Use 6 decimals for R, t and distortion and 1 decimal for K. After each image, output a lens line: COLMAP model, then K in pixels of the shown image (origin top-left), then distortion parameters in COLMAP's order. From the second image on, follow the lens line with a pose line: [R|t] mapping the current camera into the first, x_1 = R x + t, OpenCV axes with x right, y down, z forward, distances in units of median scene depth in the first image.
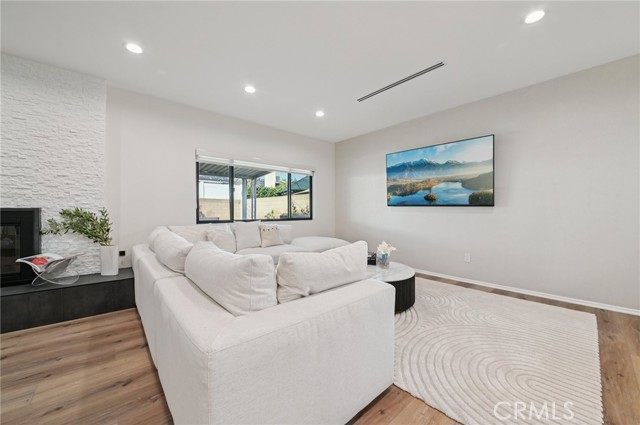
lens RADIAL K [[241.1, 0, 323.1], [0, 241.1, 212.7], [0, 0, 1]] dist [-0.009069, -0.001194]
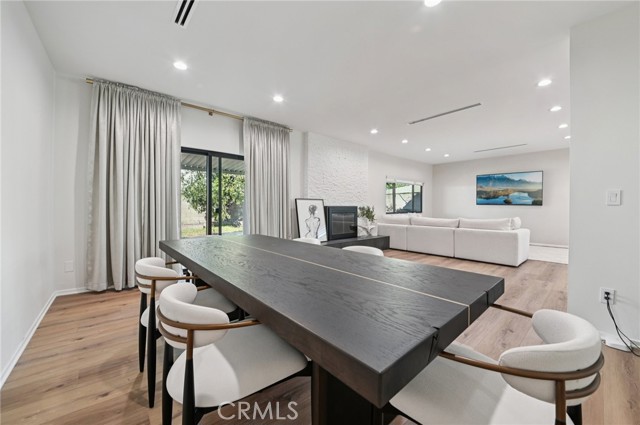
lens RADIAL K [[241.1, 0, 321.6], [0, 241.1, 207.0], [0, 0, 1]] dist [-0.009069, -0.001194]
pose [[0.999638, 0.003021, -0.026737, -0.966651], [-0.003199, 0.999973, -0.006617, 0.005740], [0.026716, 0.006700, 0.999621, -0.911184]]
